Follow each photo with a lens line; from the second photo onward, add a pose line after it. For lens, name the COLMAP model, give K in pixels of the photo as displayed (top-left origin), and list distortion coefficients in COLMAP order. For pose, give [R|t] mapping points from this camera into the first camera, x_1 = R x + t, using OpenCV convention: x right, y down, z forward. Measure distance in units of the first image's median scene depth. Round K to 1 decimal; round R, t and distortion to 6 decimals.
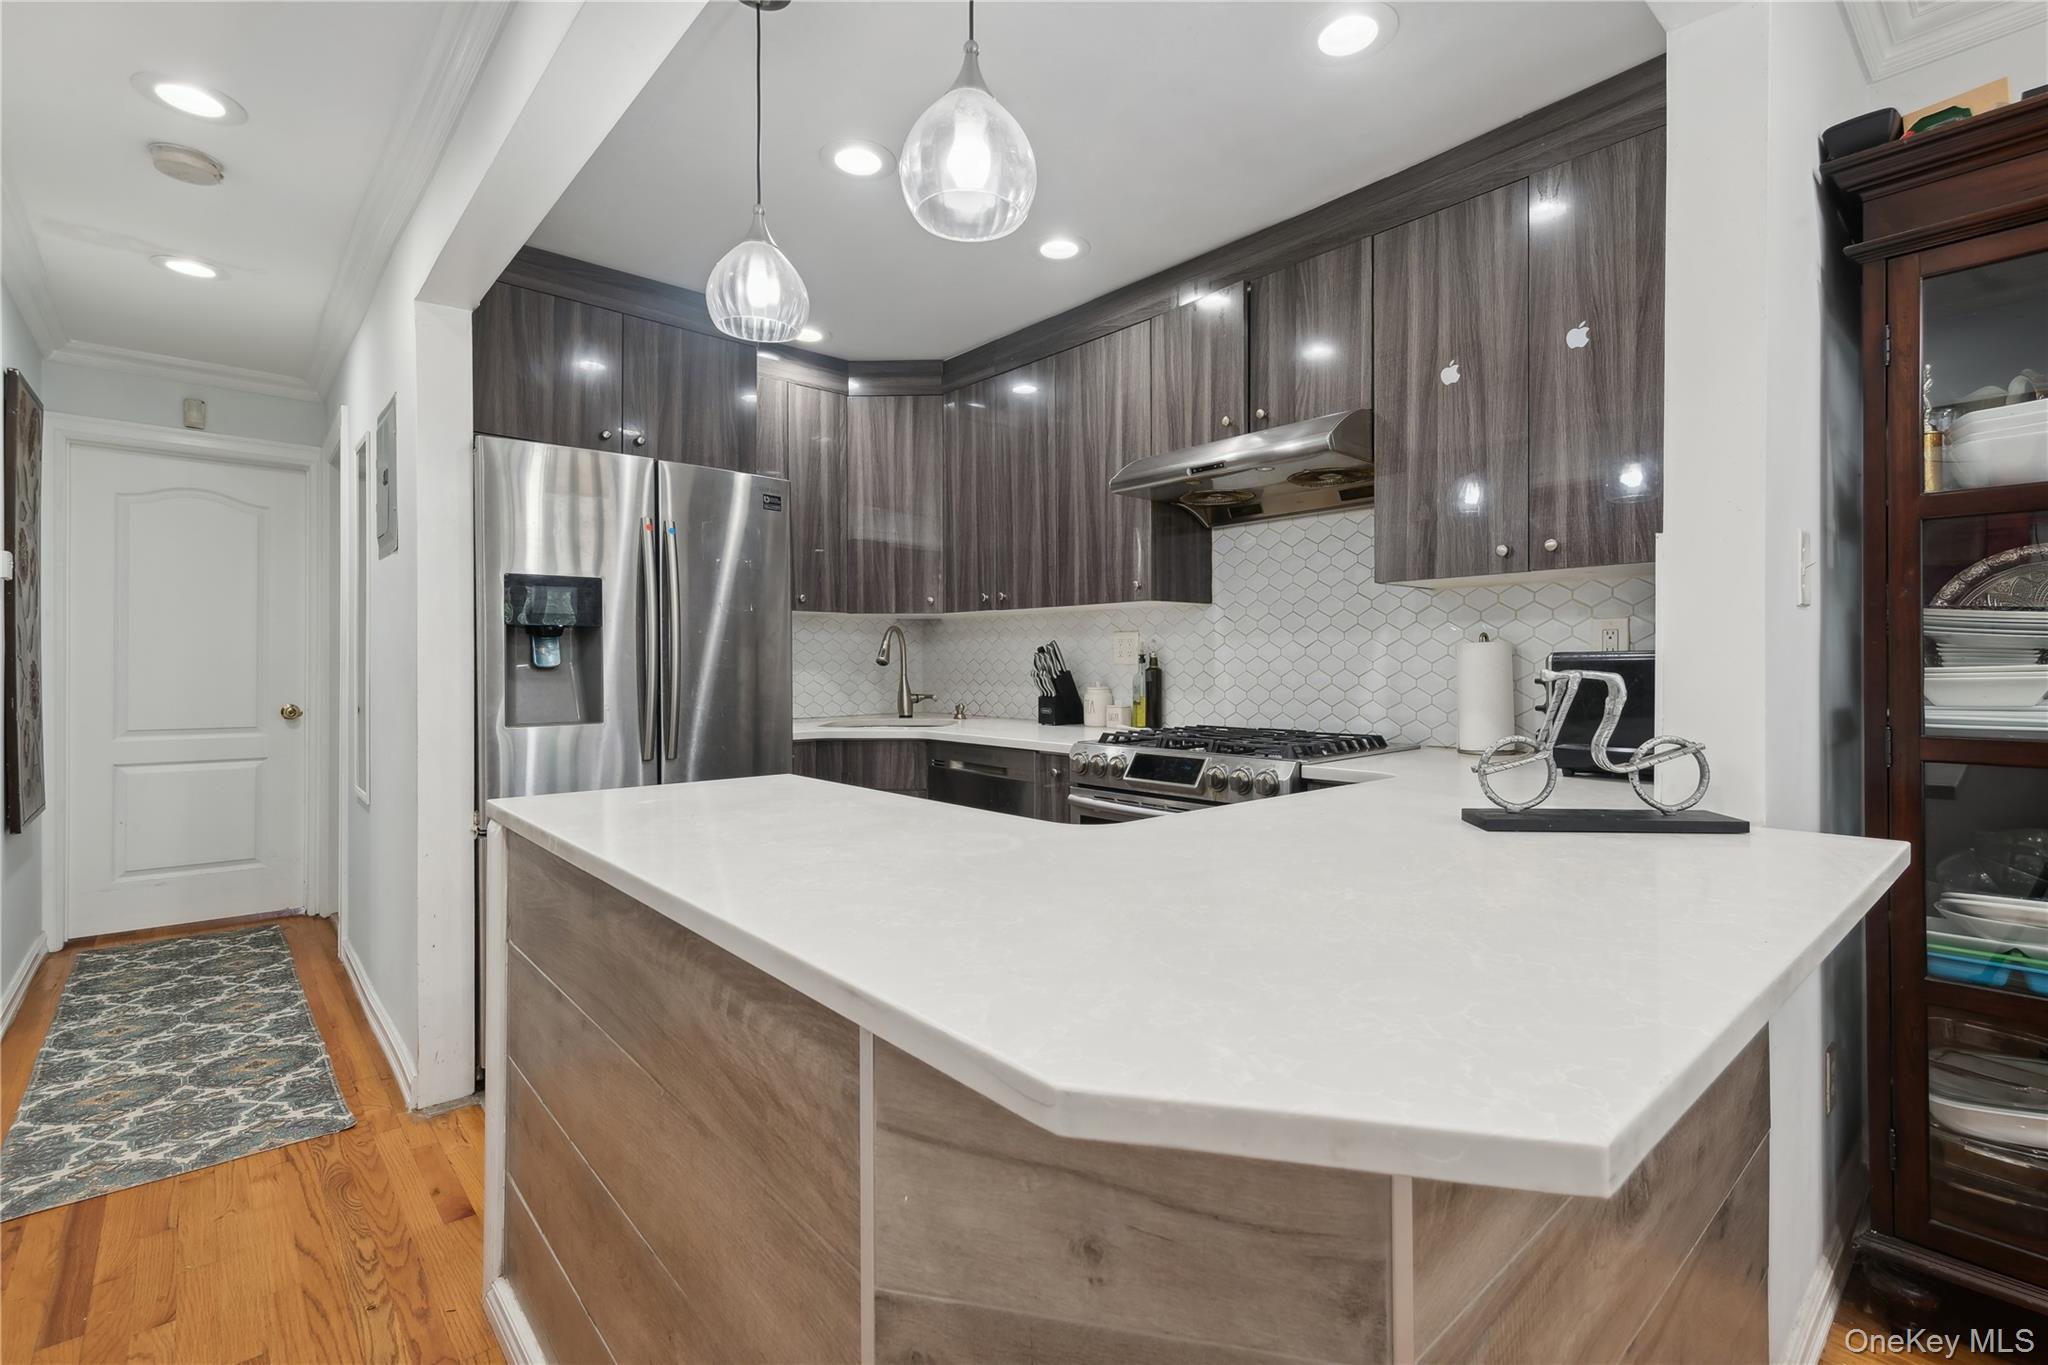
lens RADIAL K [[885.5, 0, 1018.4], [0, 885.5, 668.5], [0, 0, 1]] dist [-0.000816, -0.000080]
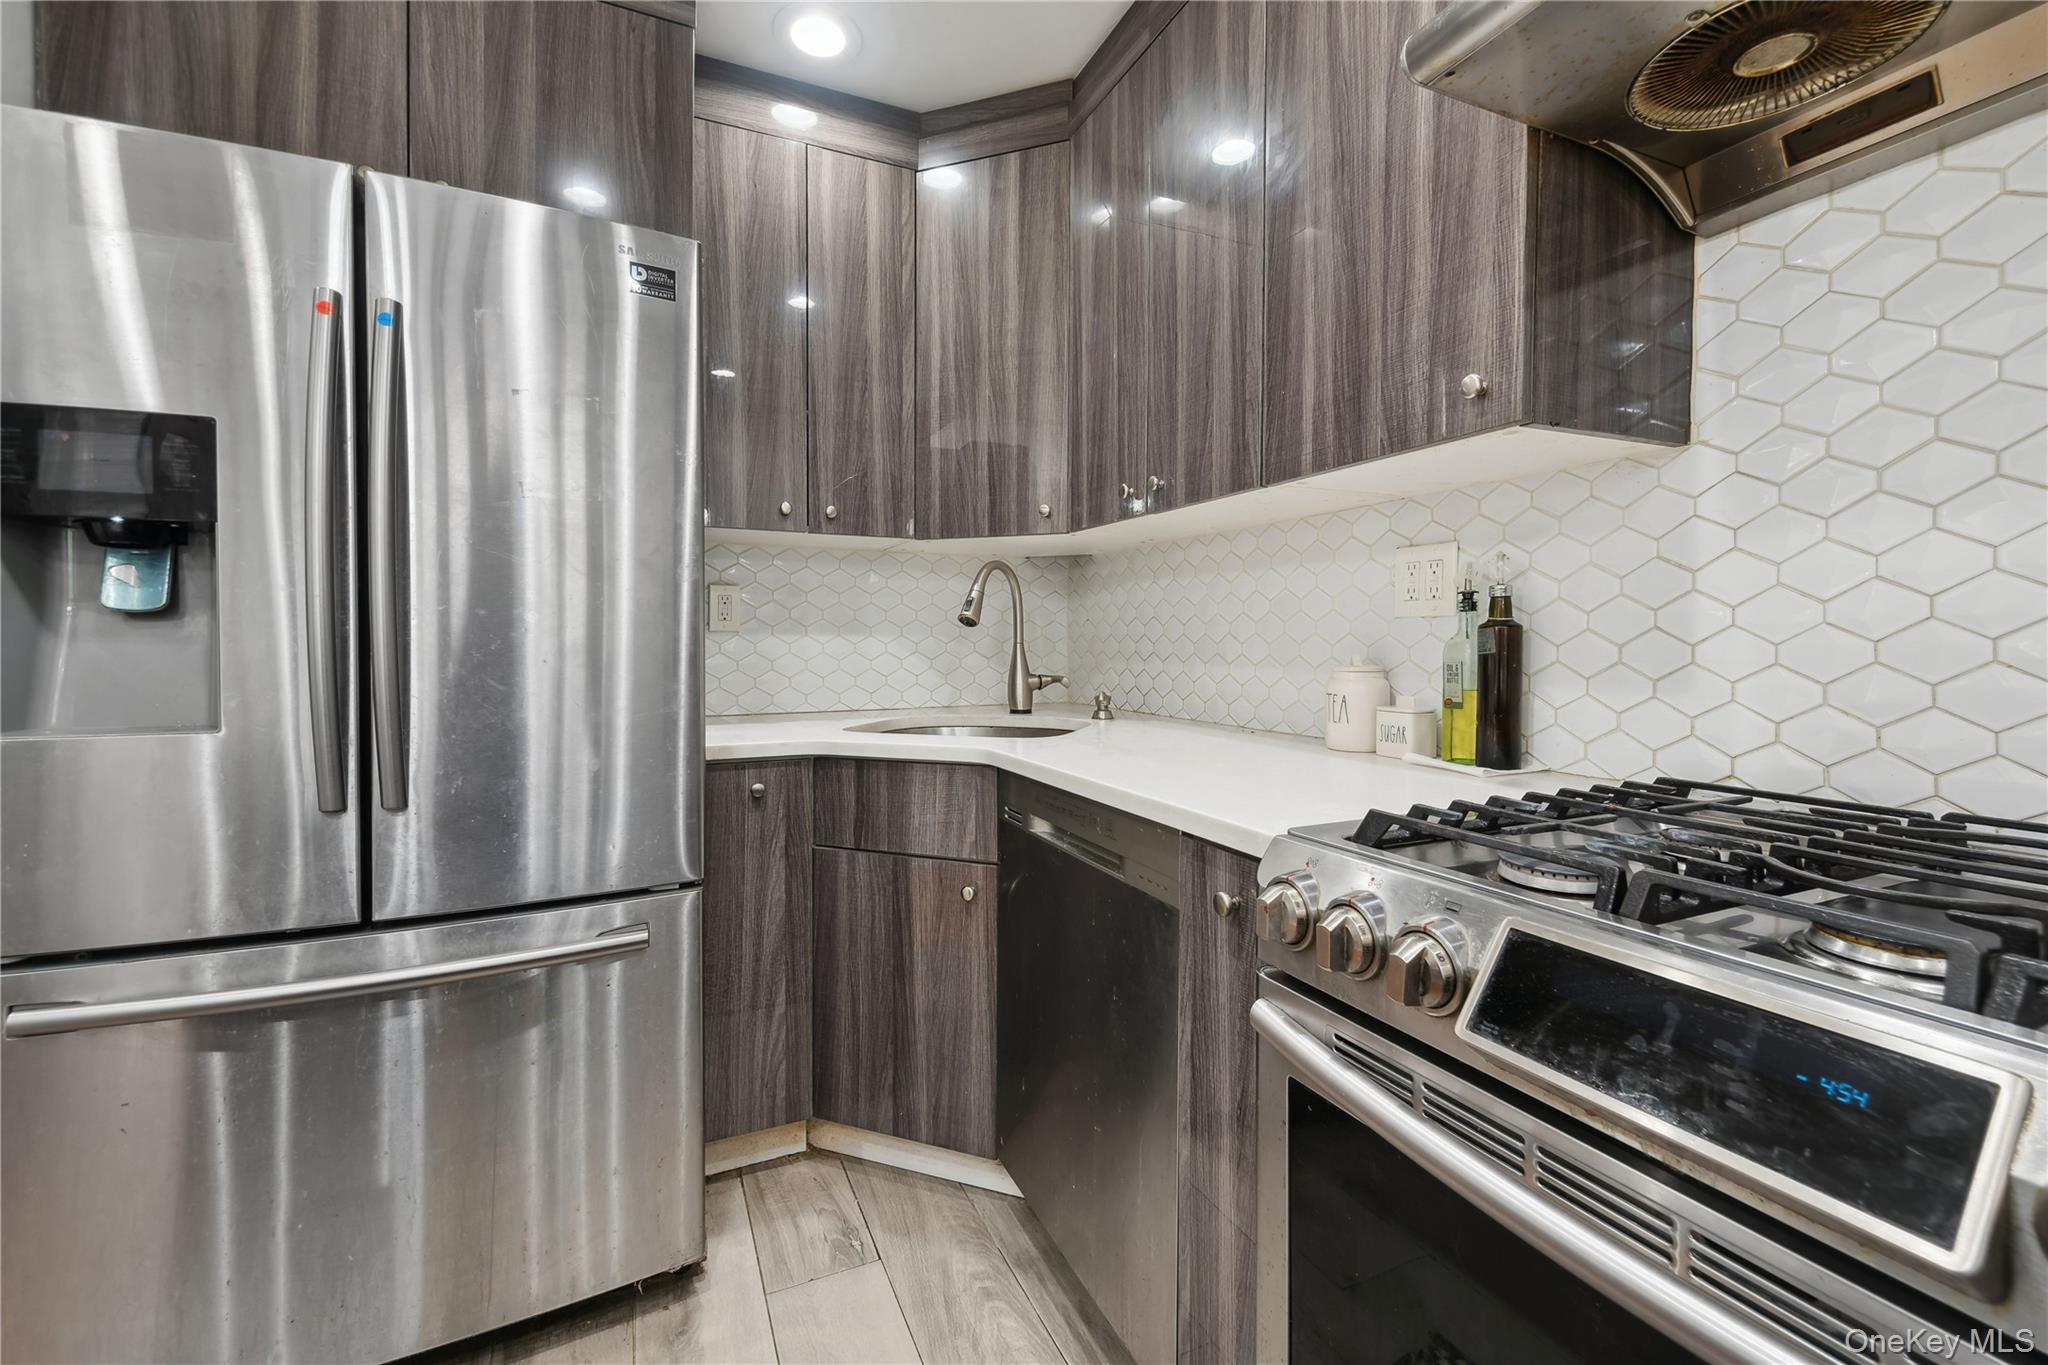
lens RADIAL K [[830.4, 0, 1041.1], [0, 830.4, 665.9], [0, 0, 1]] dist [0.011191, -0.000033]
pose [[0.961794, 0.011151, -0.273546, 0.050912], [-0.005405, 0.999749, 0.021752, 0.012614], [0.273720, -0.019443, 0.961613, 0.550469]]
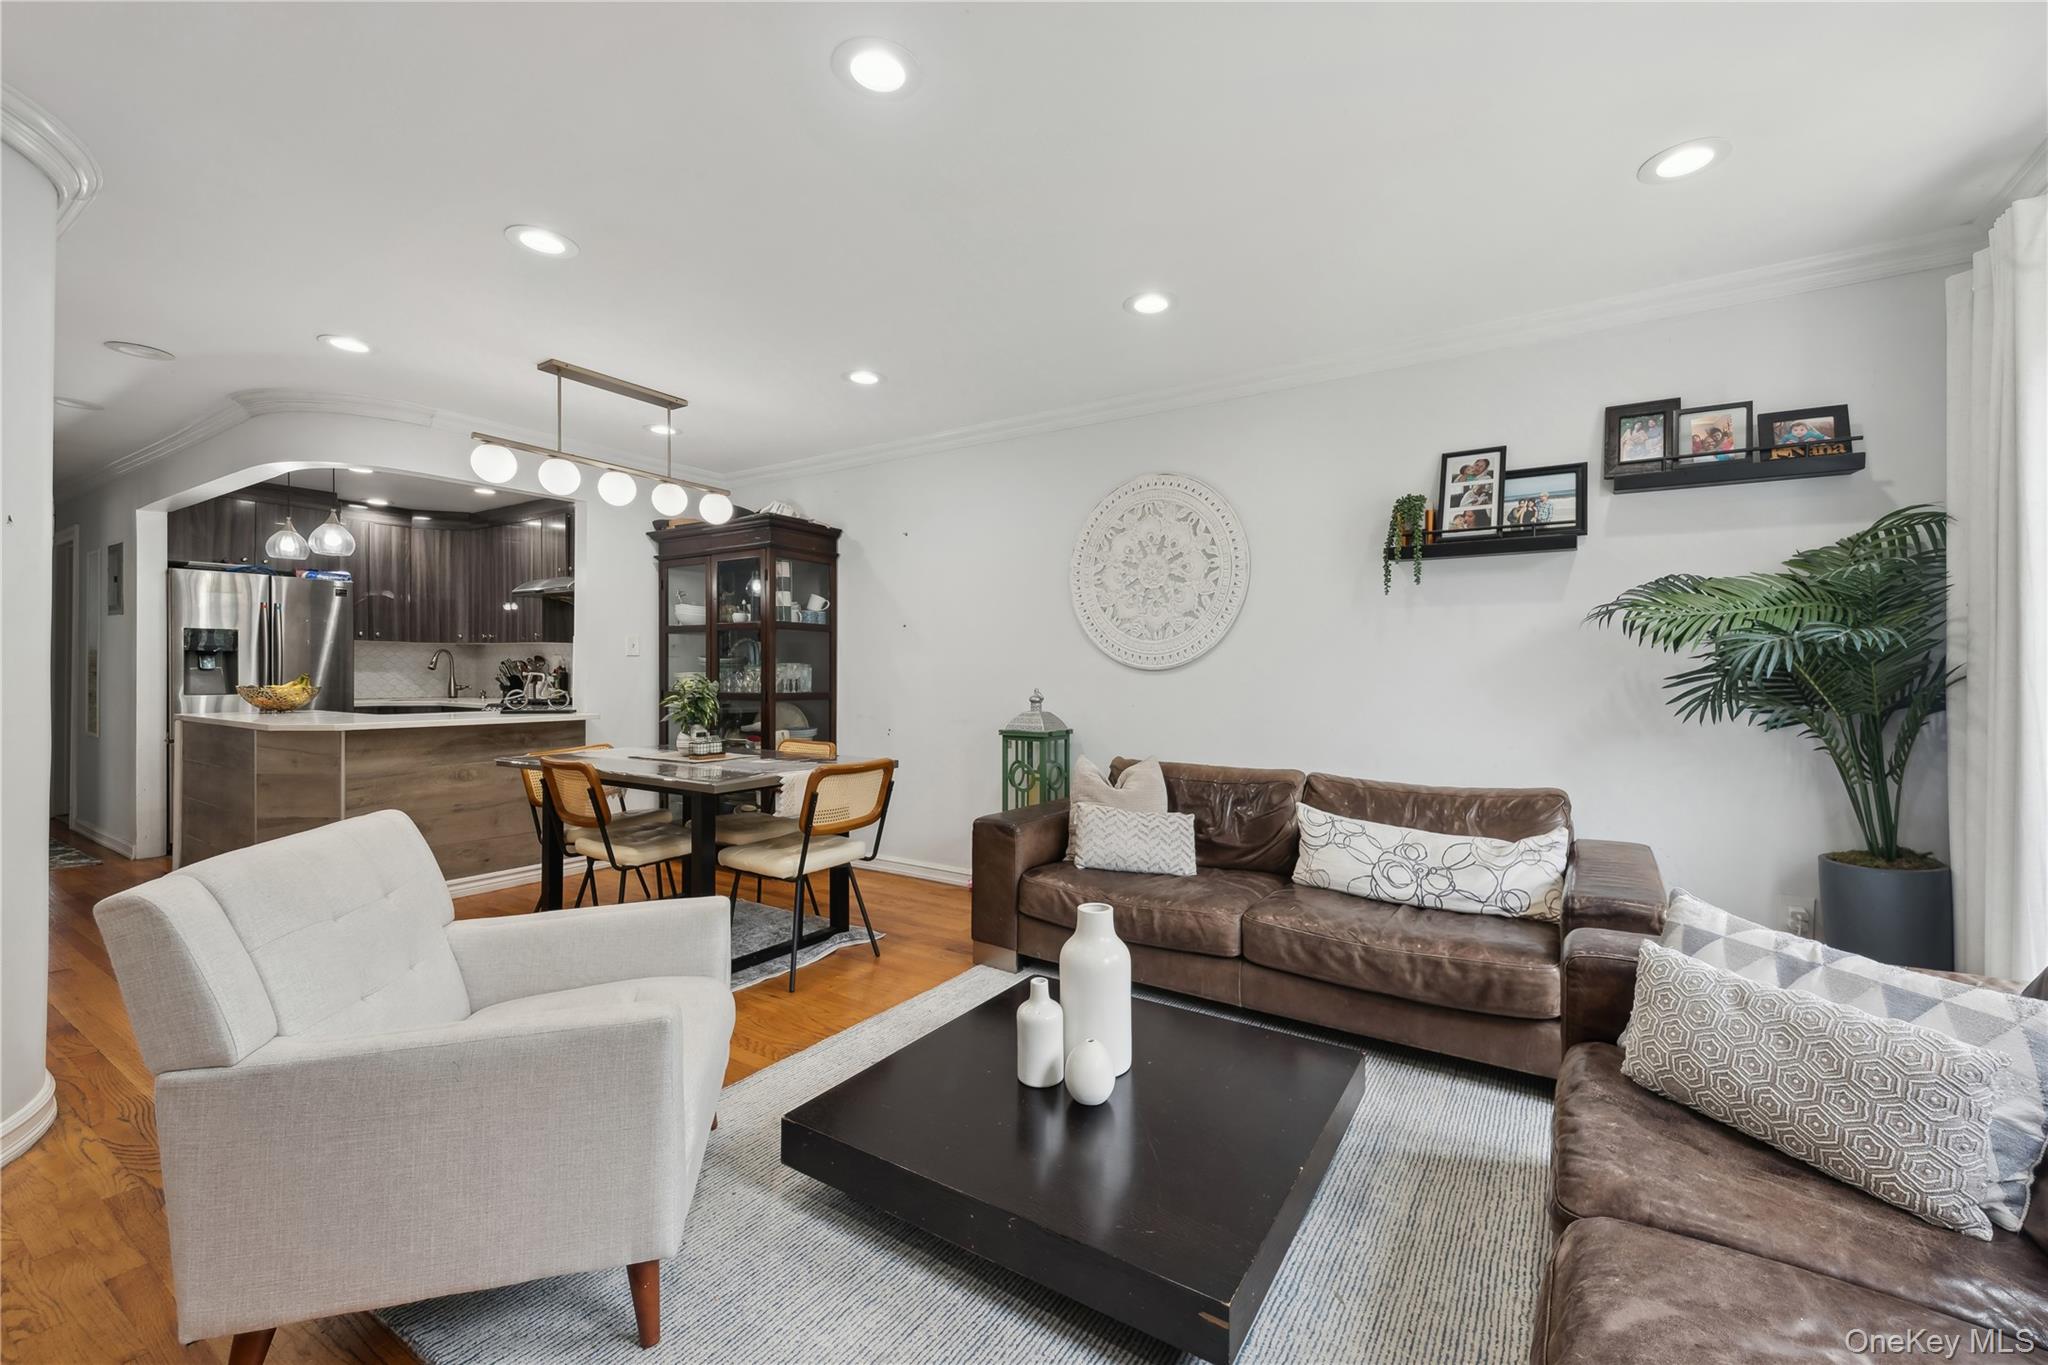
lens RADIAL K [[829.1, 0, 1042.7], [0, 829.1, 679.0], [0, 0, 1]] dist [0.001565, -0.000120]
pose [[0.962995, 0.010053, 0.269330, 0.728008], [-0.011172, 0.999934, 0.002623, -0.004145], [-0.269286, -0.005535, 0.963044, -1.237257]]
